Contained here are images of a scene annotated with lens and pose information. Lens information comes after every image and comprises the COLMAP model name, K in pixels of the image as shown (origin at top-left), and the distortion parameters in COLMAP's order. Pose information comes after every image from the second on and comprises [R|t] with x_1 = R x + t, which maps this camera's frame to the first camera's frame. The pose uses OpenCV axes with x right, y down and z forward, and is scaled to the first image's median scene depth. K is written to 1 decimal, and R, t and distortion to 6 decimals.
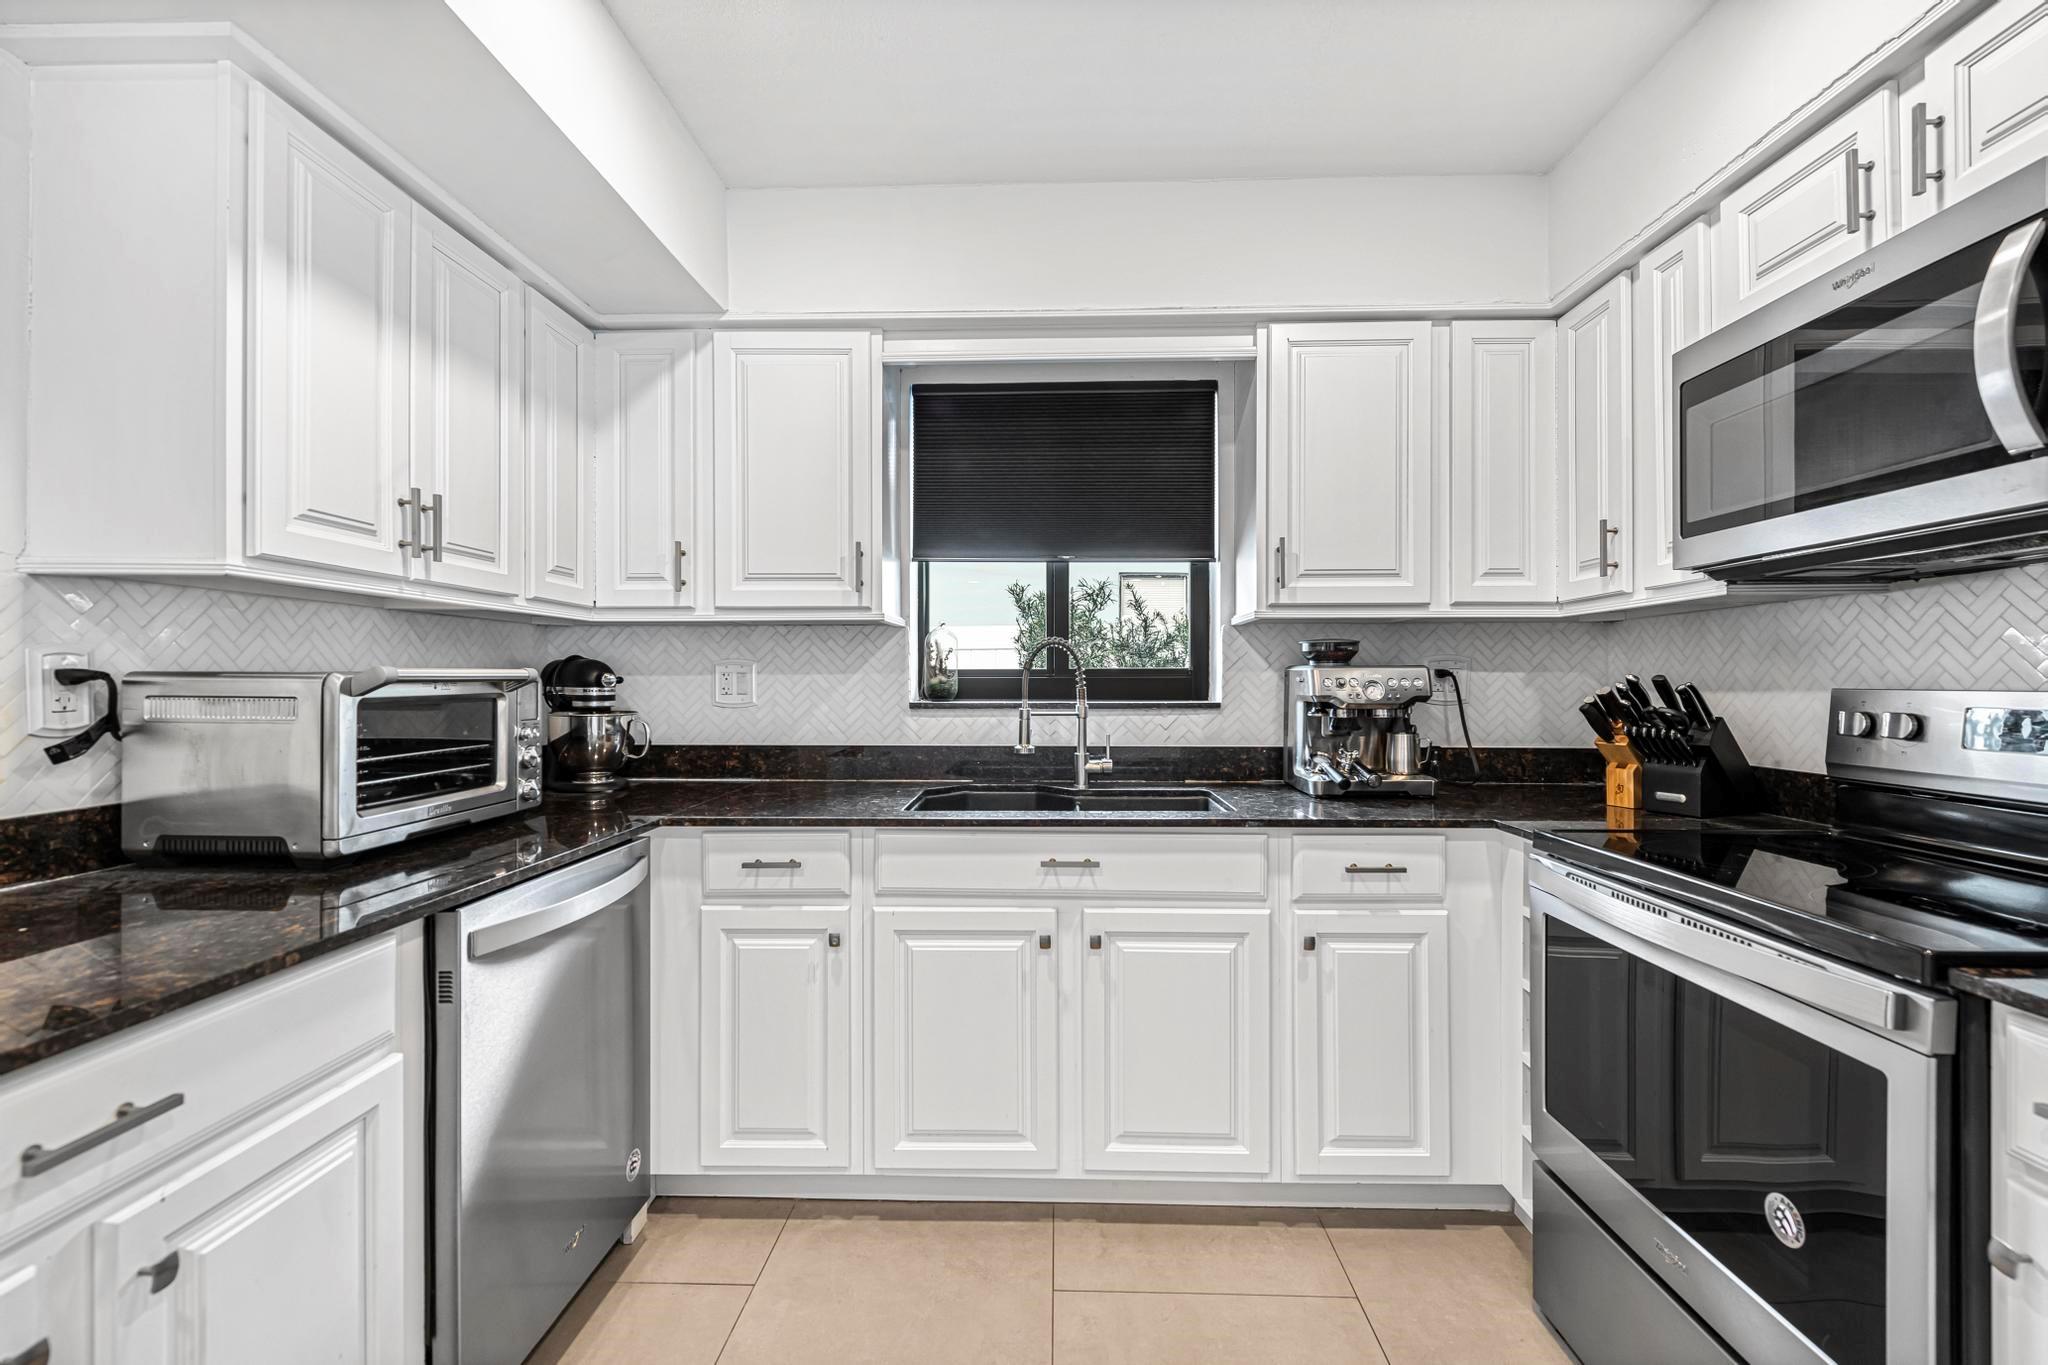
lens RADIAL K [[870.2, 0, 1031.0], [0, 870.2, 678.6], [0, 0, 1]] dist [0.010887, -0.005342]
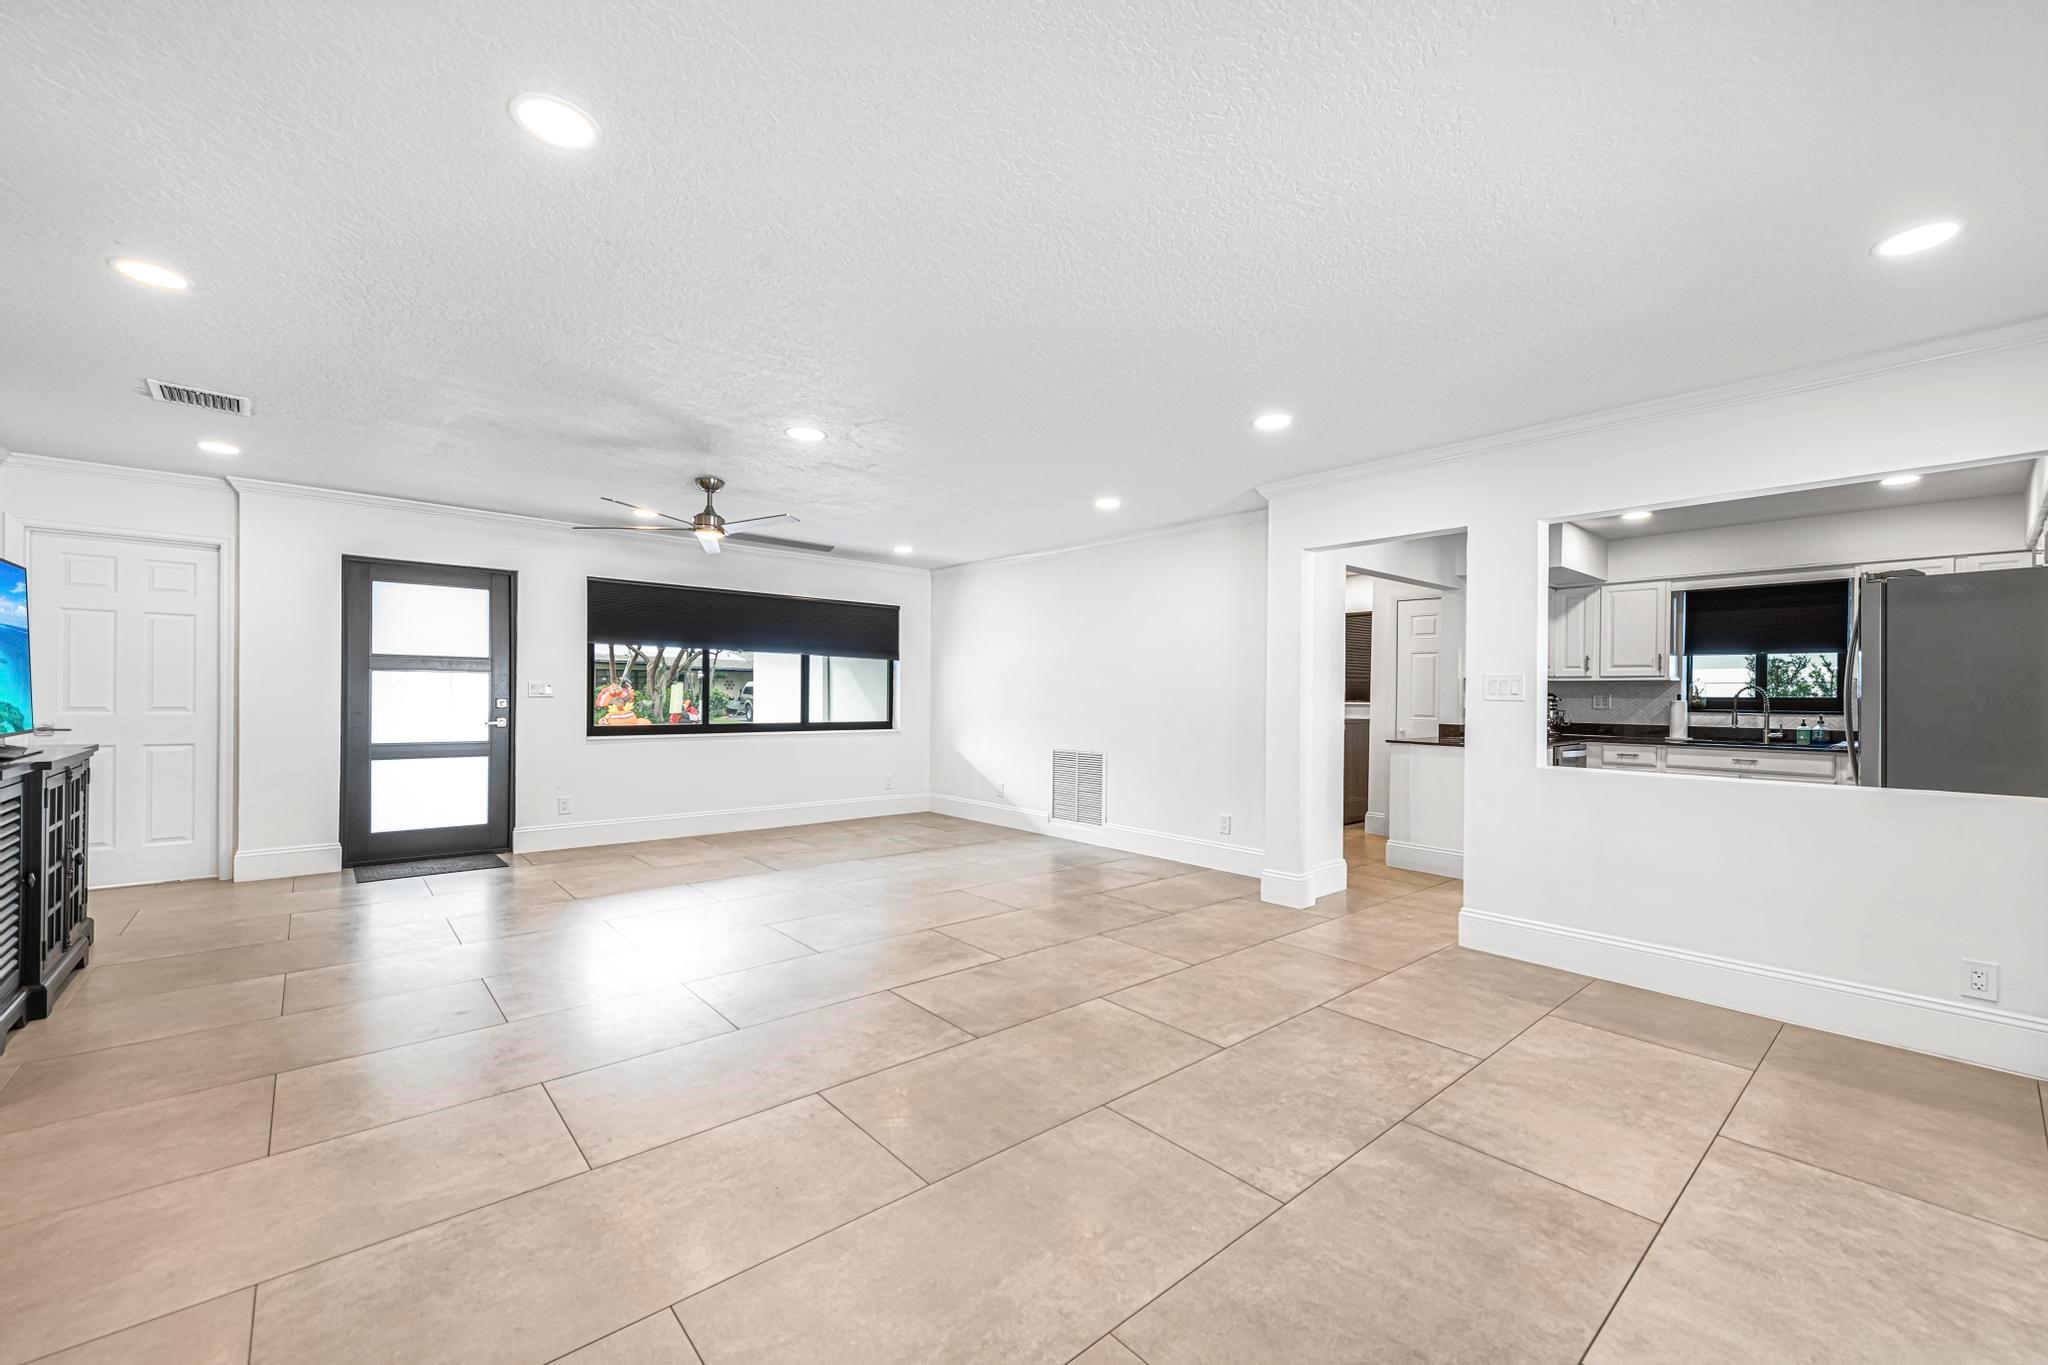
lens RADIAL K [[812.1, 0, 1025.9], [0, 812.1, 694.1], [0, 0, 1]] dist [0.012331, -0.003436]
pose [[0.676009, 0.008943, -0.736840, 0.447746], [-0.011041, 0.999937, 0.002006, -0.003125], [0.736811, 0.006779, 0.676065, -2.803113]]
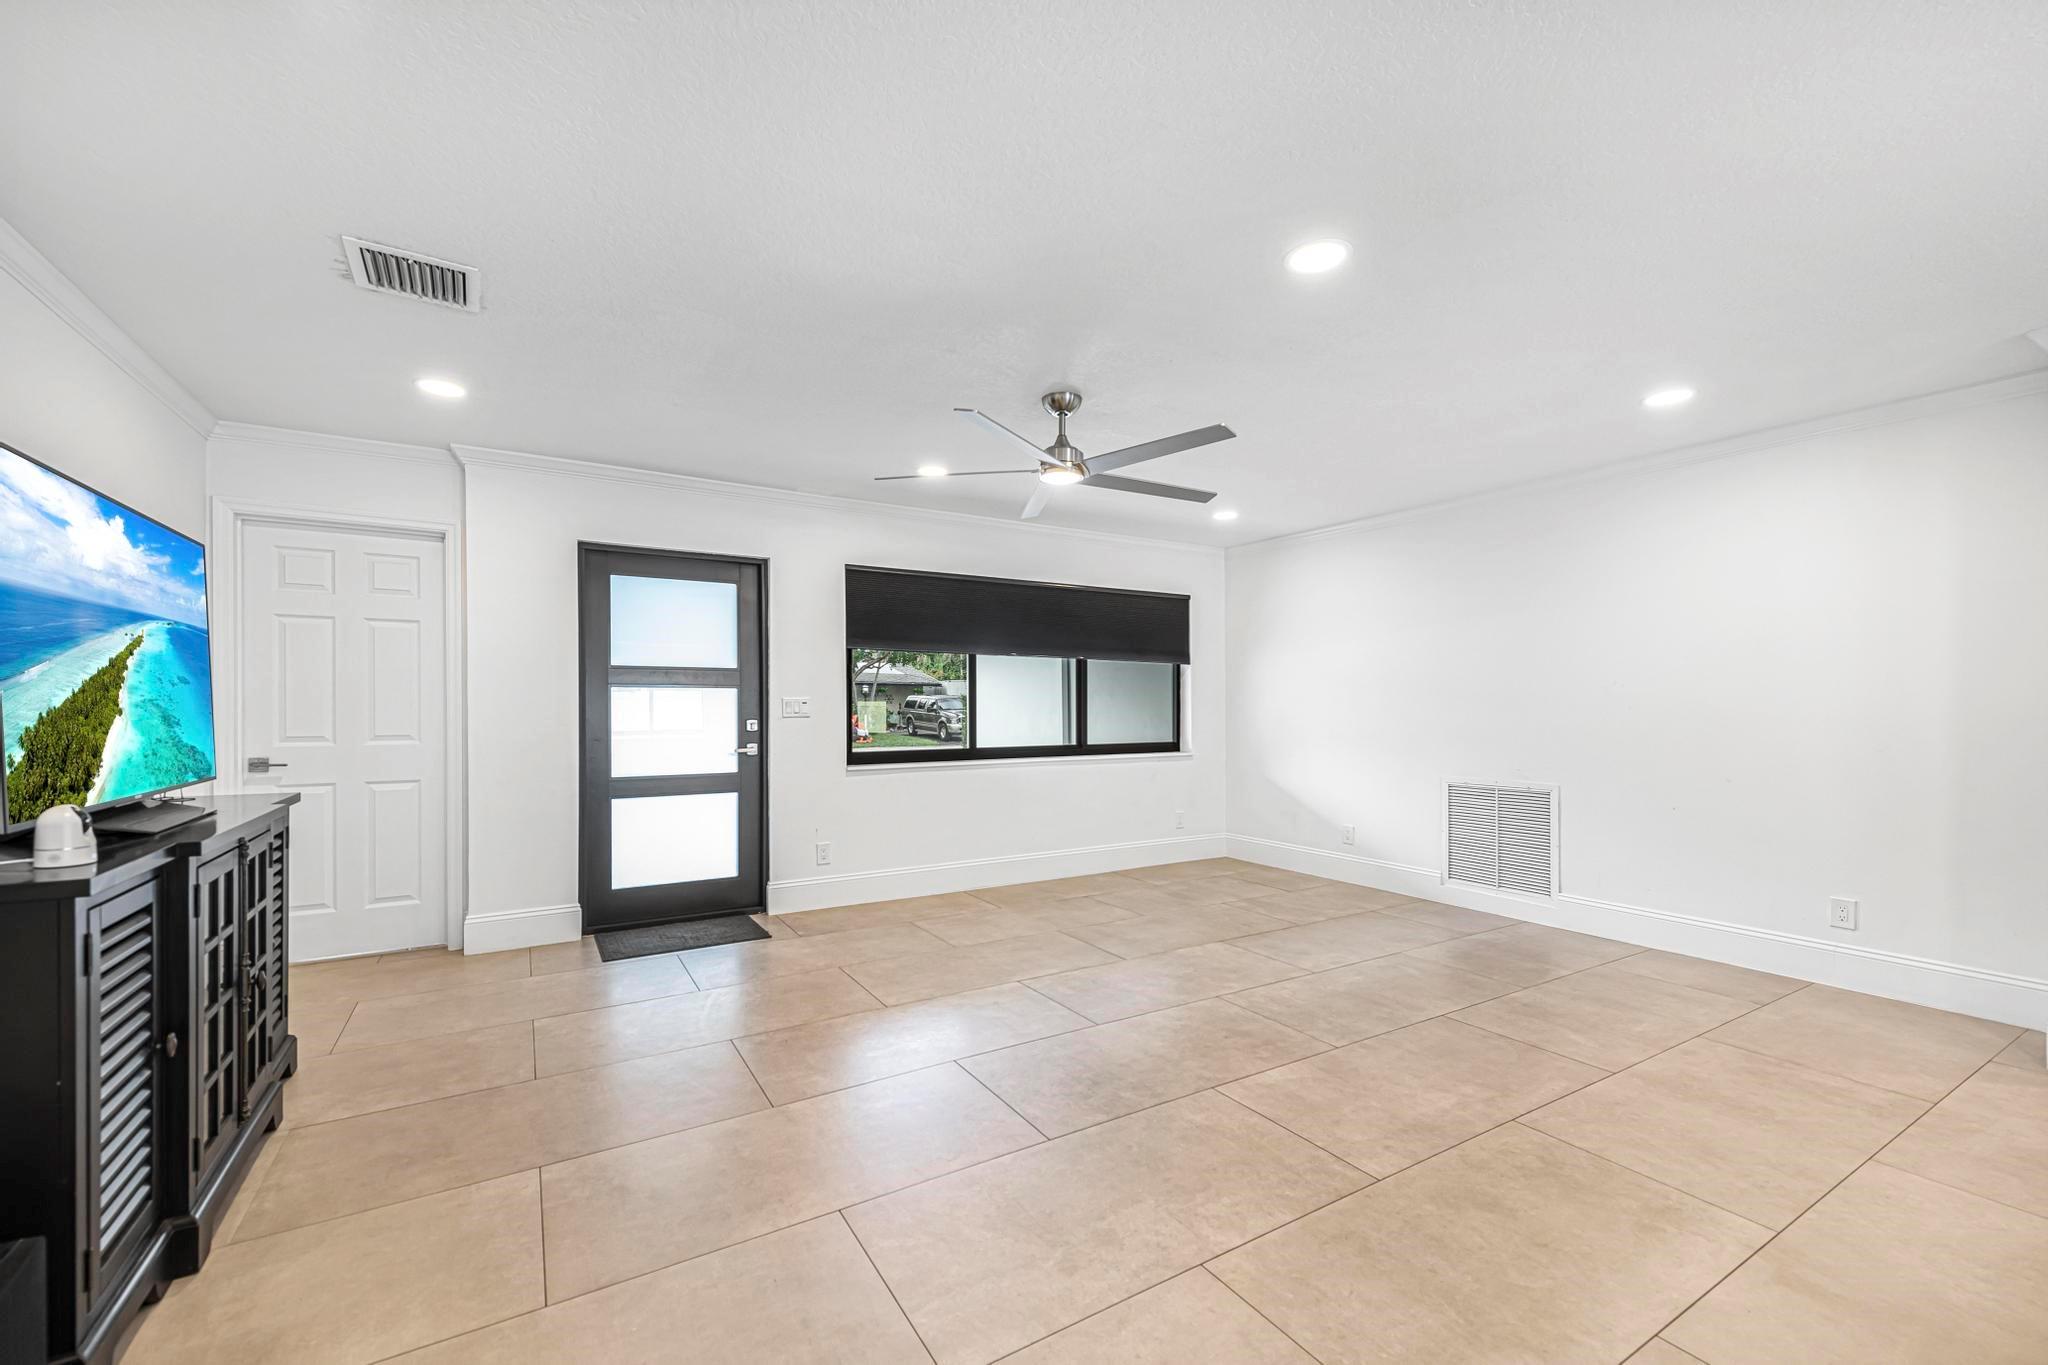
lens RADIAL K [[812.1, 0, 1008.6], [0, 812.1, 705.5], [0, 0, 1]] dist [0.012331, -0.003436]
pose [[0.536330, 0.001604, -0.844007, -0.668726], [0.001545, 0.999995, 0.002881, -0.006456], [0.844007, -0.002849, 0.536325, -2.838057]]
